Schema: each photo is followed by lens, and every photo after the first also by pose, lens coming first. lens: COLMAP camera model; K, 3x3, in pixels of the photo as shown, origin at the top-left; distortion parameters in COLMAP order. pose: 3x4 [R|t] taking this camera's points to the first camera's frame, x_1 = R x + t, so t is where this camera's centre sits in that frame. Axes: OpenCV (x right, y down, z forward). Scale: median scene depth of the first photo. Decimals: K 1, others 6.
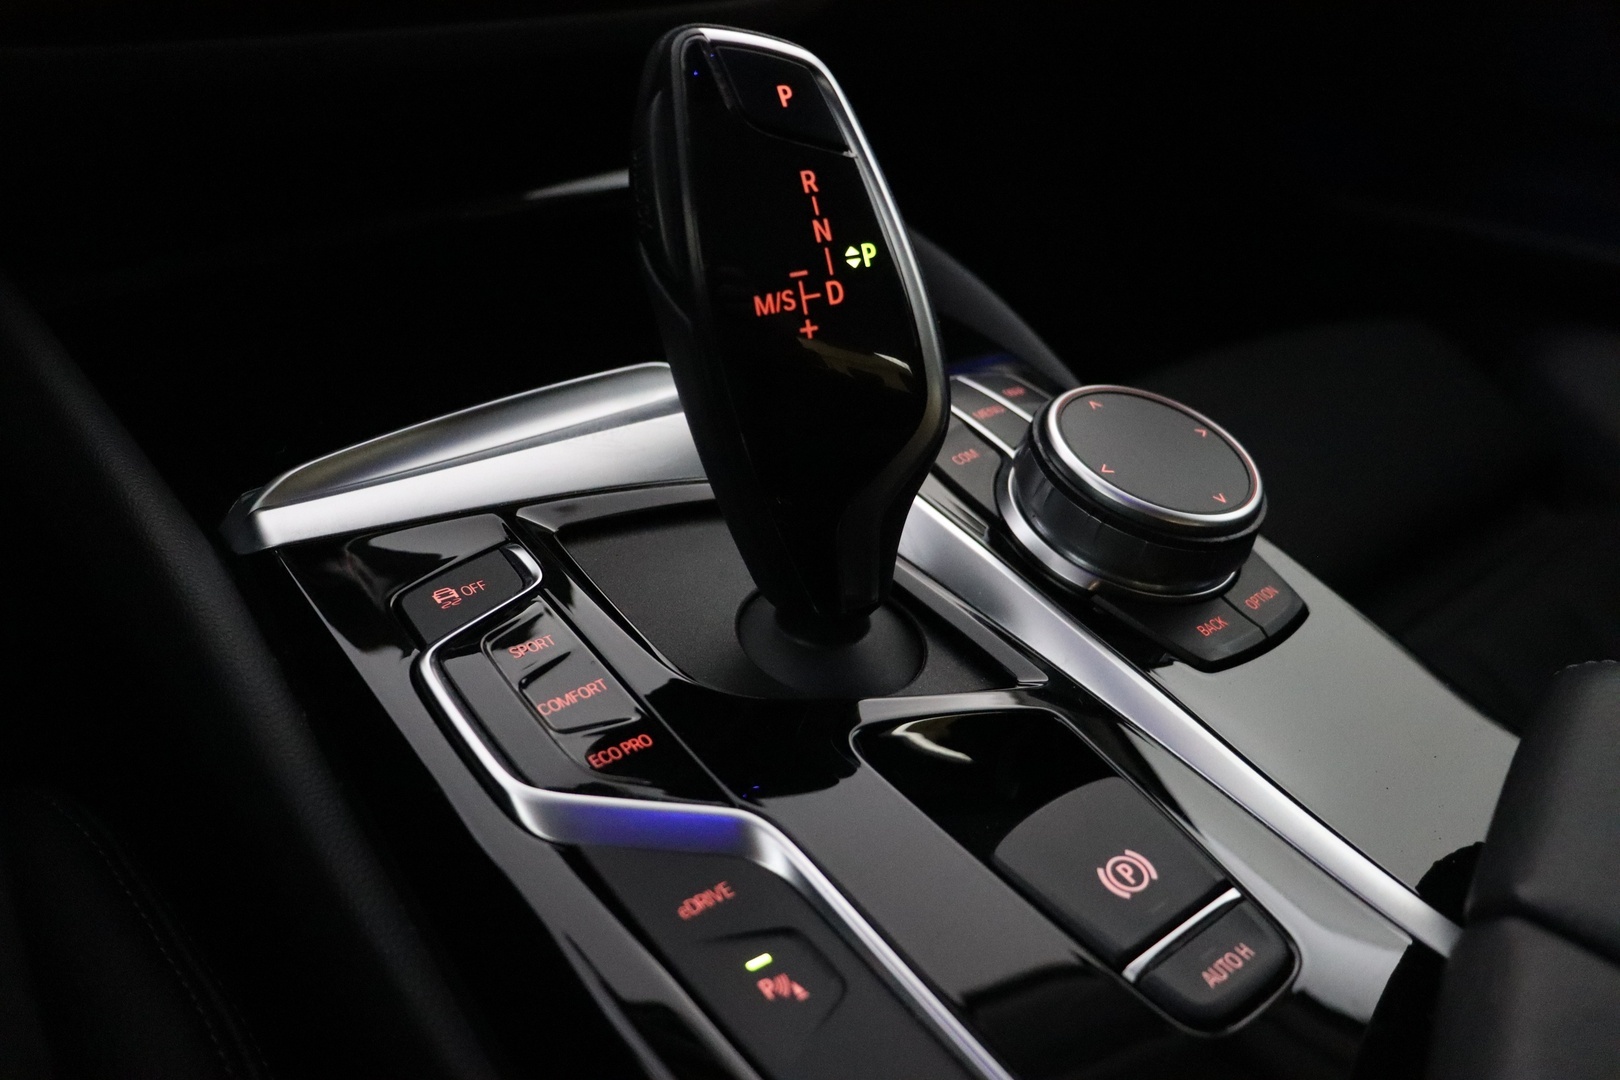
lens RADIAL K [[1439.3, 0, 810.7], [0, 1439.3, 538.5], [0, 0, 1]] dist [-0.023546, -0.004717]
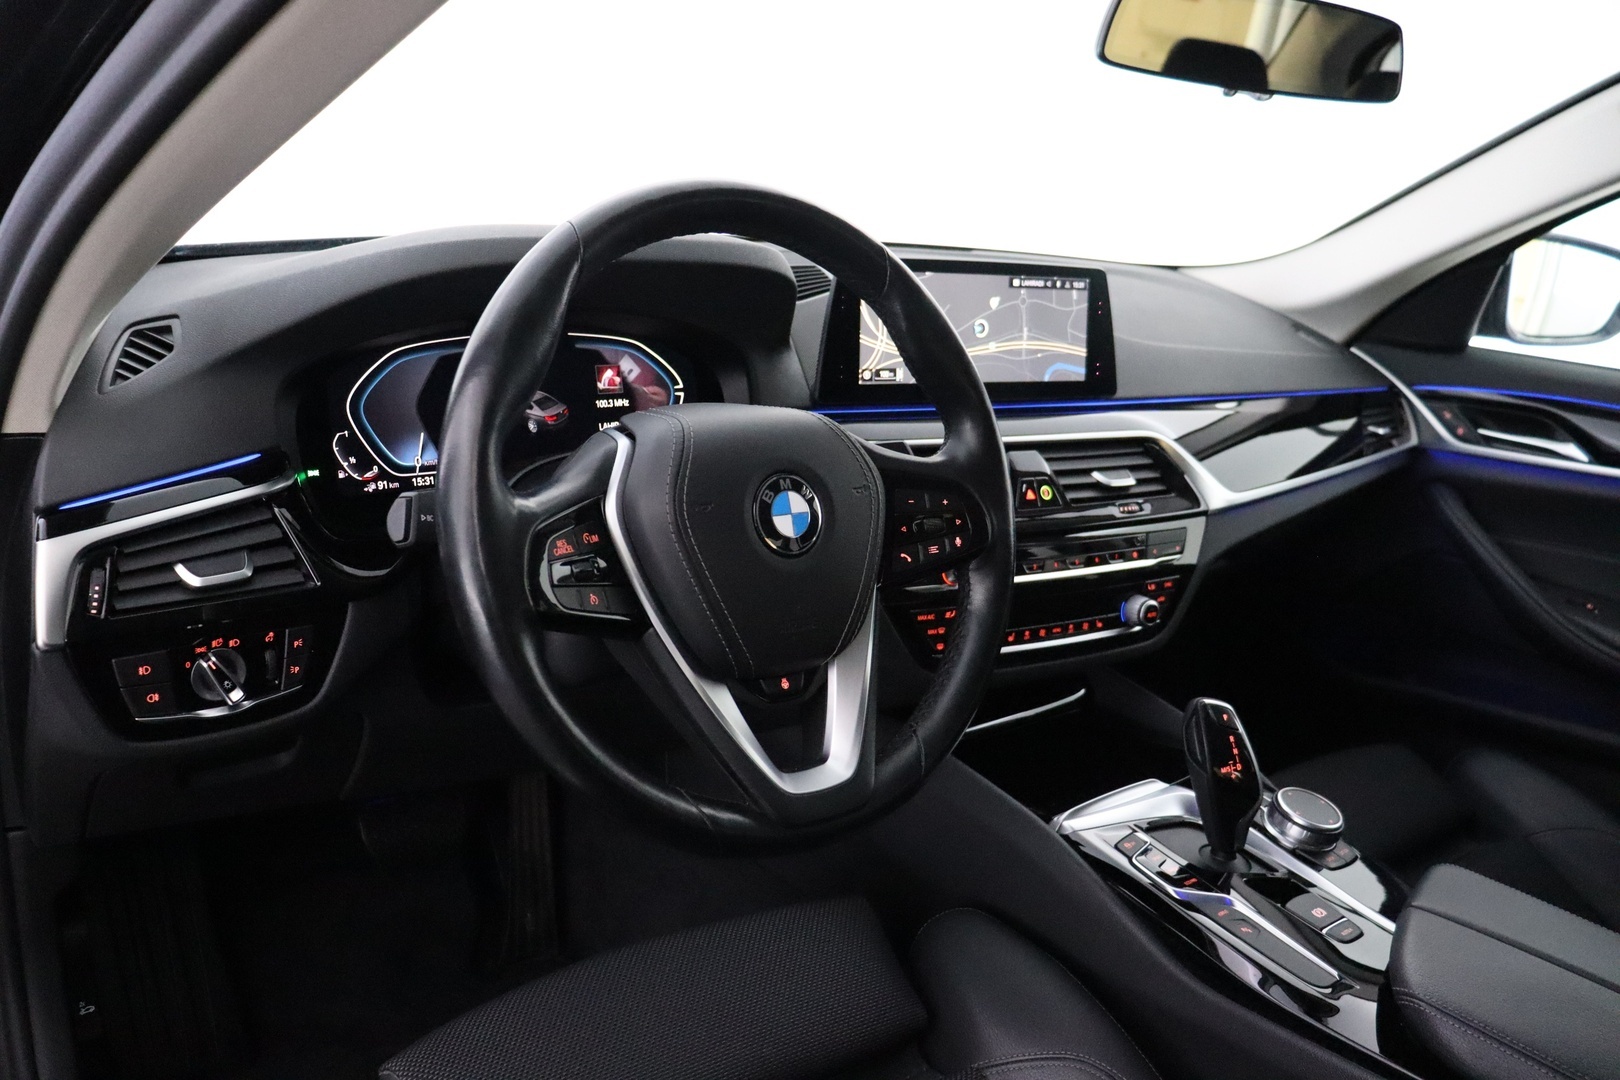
lens RADIAL K [[1377.0, 0, 809.9], [0, 1377.0, 537.4], [0, 0, 1]] dist [-0.022183, -0.001366]
pose [[0.999006, 0.031988, -0.031055, -1.028139], [-0.037888, 0.976269, -0.213220, 0.064420], [0.023498, 0.214184, 0.976511, -2.775765]]
